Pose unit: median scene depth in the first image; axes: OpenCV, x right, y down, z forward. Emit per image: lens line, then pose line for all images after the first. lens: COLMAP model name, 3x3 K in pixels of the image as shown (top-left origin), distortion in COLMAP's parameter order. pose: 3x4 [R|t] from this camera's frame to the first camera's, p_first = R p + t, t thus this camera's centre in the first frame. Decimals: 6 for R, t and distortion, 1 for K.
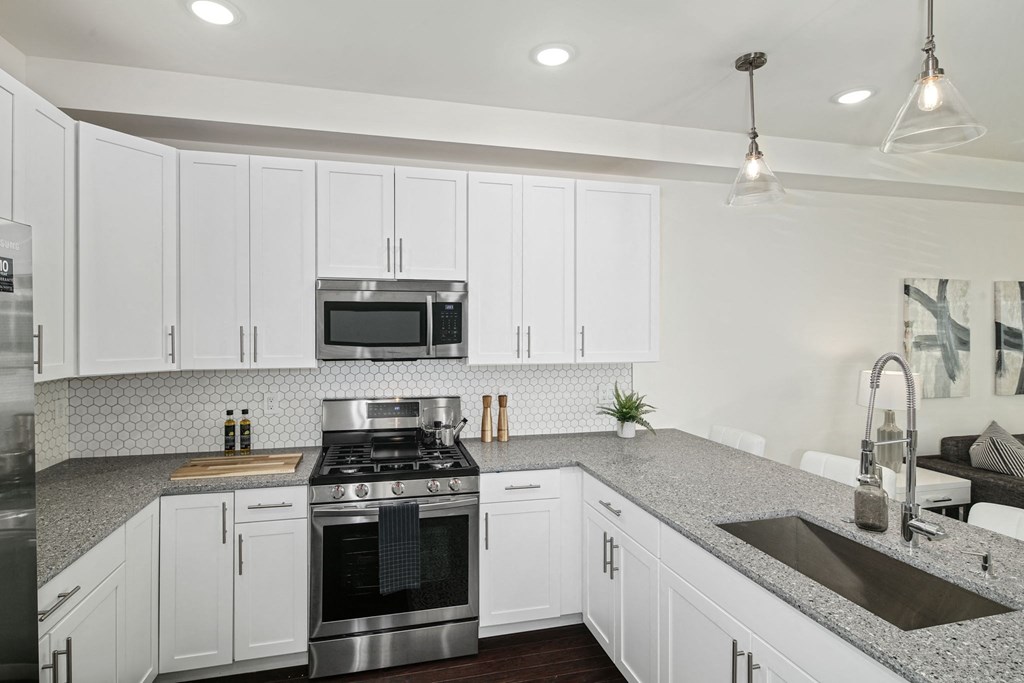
lens RADIAL K [[500.0, 0, 494.9], [0, 500.0, 332.5], [0, 0, 1]] dist [-0.001630, -0.001230]
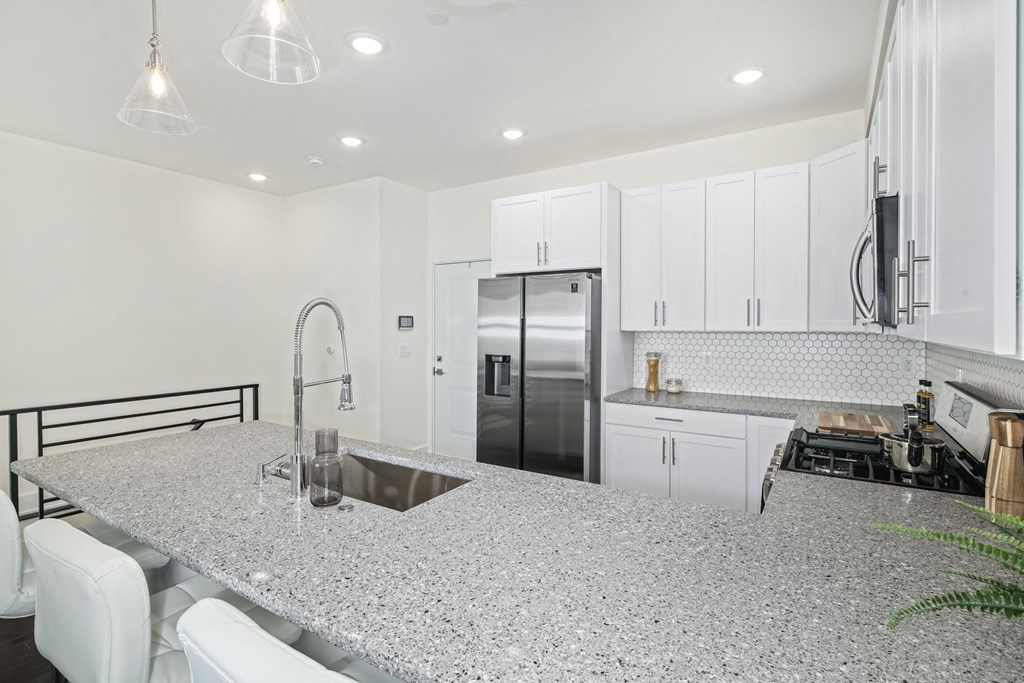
lens RADIAL K [[500.0, 0, 495.2], [0, 500.0, 324.9], [0, 0, 1]] dist [-0.001630, -0.001230]
pose [[-0.717608, 0.001383, -0.696446, 0.685173], [-0.000972, 0.999995, 0.002988, 0.050288], [0.696447, 0.002821, -0.717603, 1.091520]]
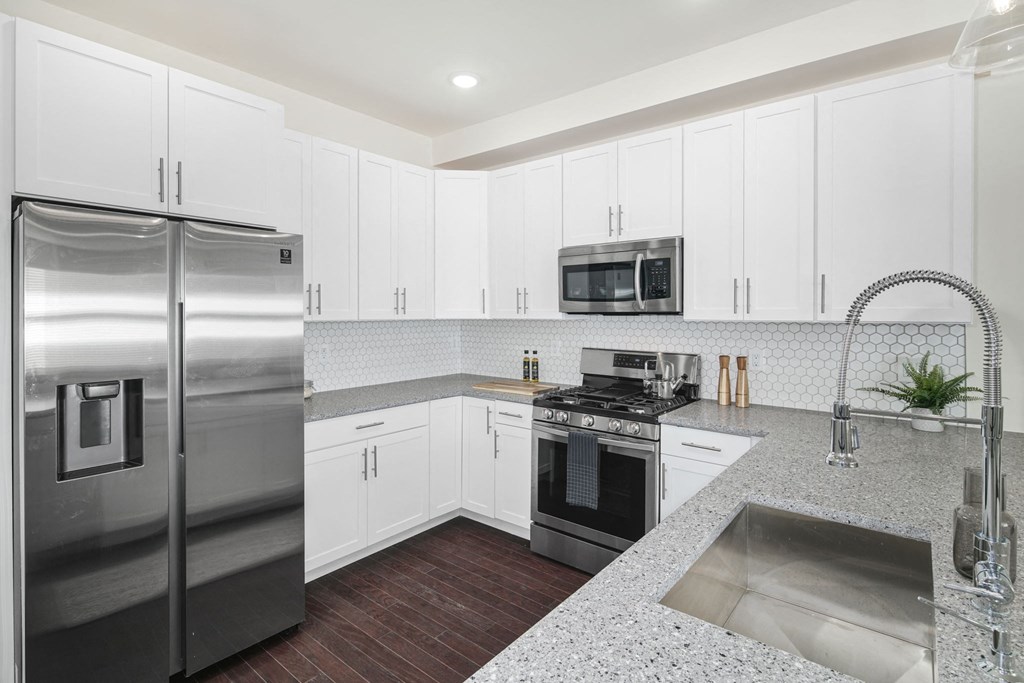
lens RADIAL K [[500.0, 0, 510.2], [0, 500.0, 314.3], [0, 0, 1]] dist [-0.001630, -0.001230]
pose [[0.610824, 0.004055, -0.791756, 0.526567], [-0.002550, 0.999992, 0.003154, 0.051165], [0.791762, 0.000093, 0.610830, 0.121506]]
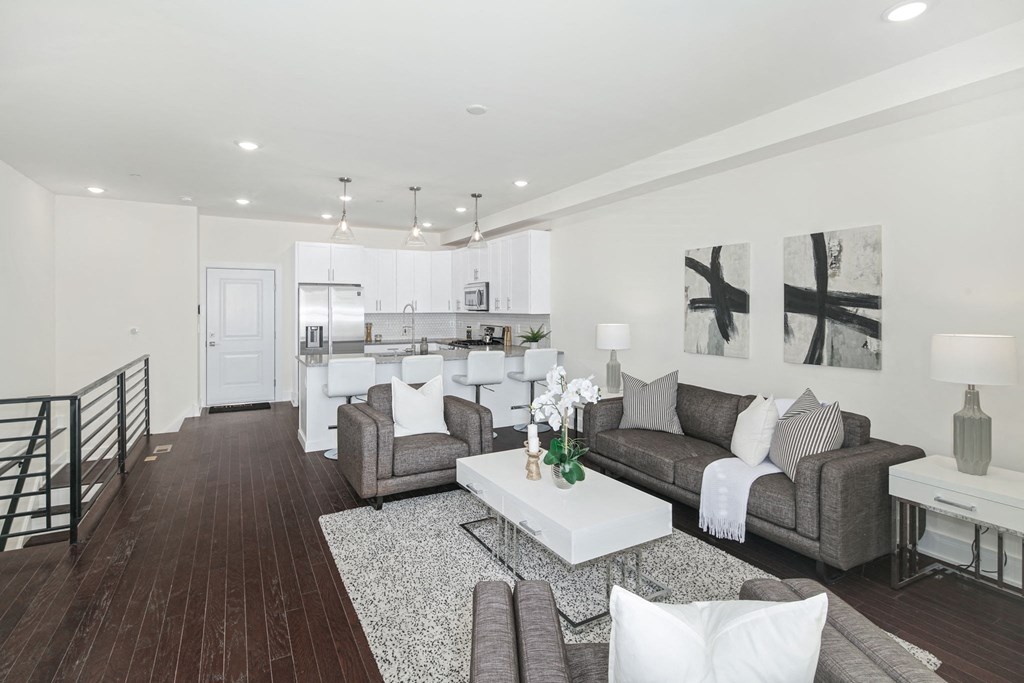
lens RADIAL K [[500.0, 0, 501.9], [0, 500.0, 306.9], [0, 0, 1]] dist [-0.001630, -0.001230]
pose [[0.262110, -0.002787, -0.965034, 2.563495], [-0.001799, 0.999993, -0.003376, 0.041267], [0.965036, 0.002621, 0.262103, 0.365799]]
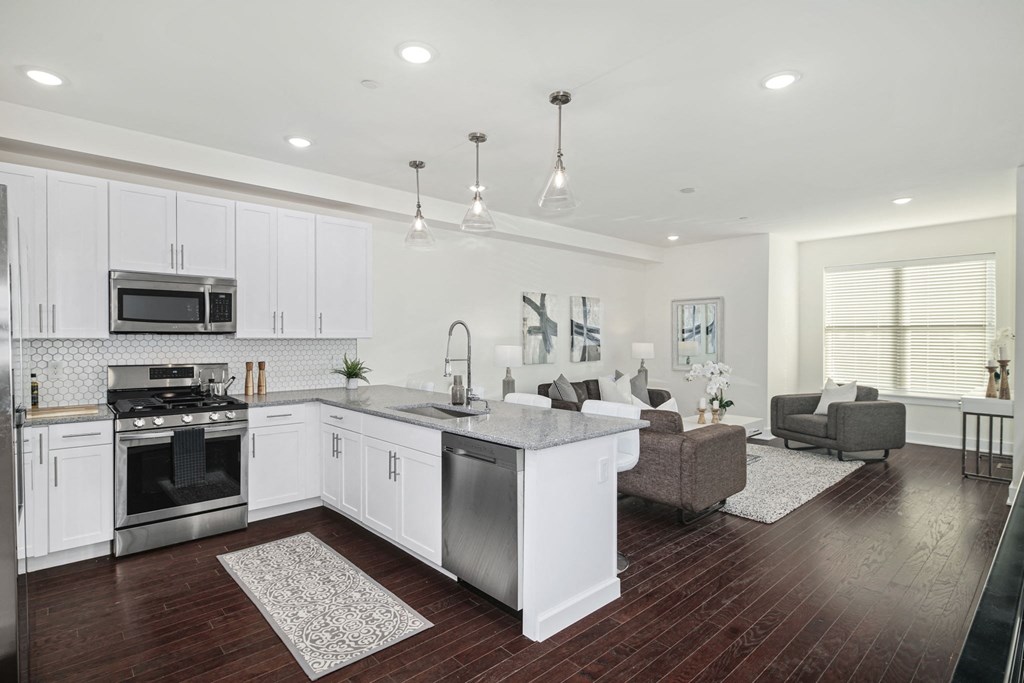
lens RADIAL K [[500.0, 0, 488.9], [0, 500.0, 343.2], [0, 0, 1]] dist [-0.001630, -0.001230]
pose [[0.885894, -0.002909, 0.463878, -0.076826], [-0.001081, 0.999965, 0.008335, 0.067528], [-0.463886, -0.007885, 0.885860, -0.590156]]
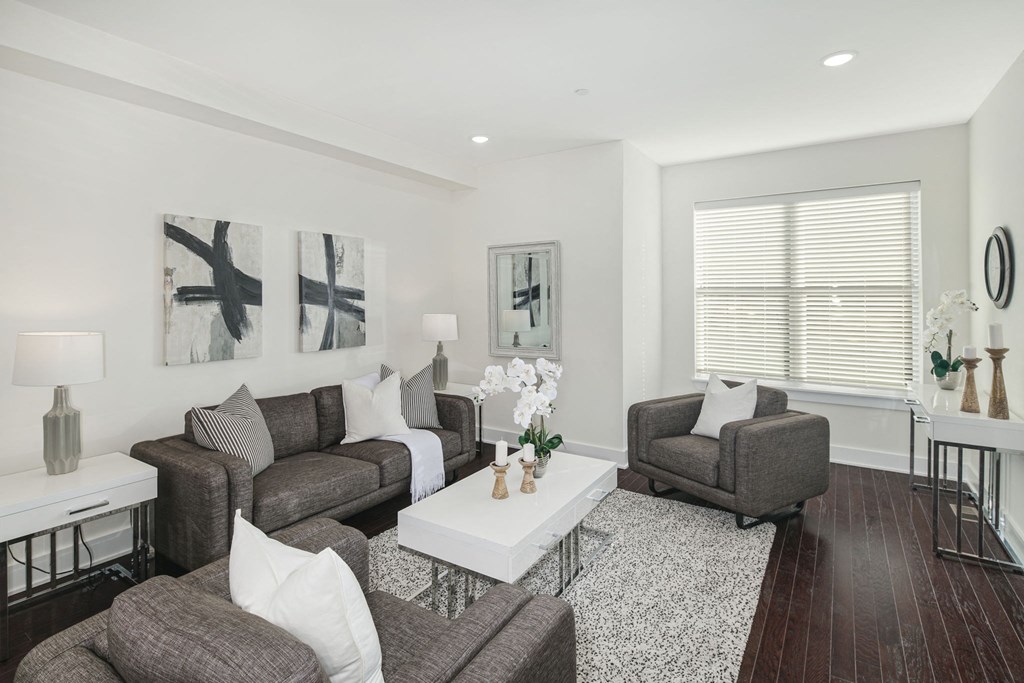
lens RADIAL K [[500.0, 0, 504.2], [0, 500.0, 304.9], [0, 0, 1]] dist [-0.001630, -0.001230]
pose [[0.721472, -0.008020, 0.692397, 0.916242], [0.001939, 0.999952, 0.009562, 0.040609], [-0.692441, -0.005556, 0.721453, 0.070066]]
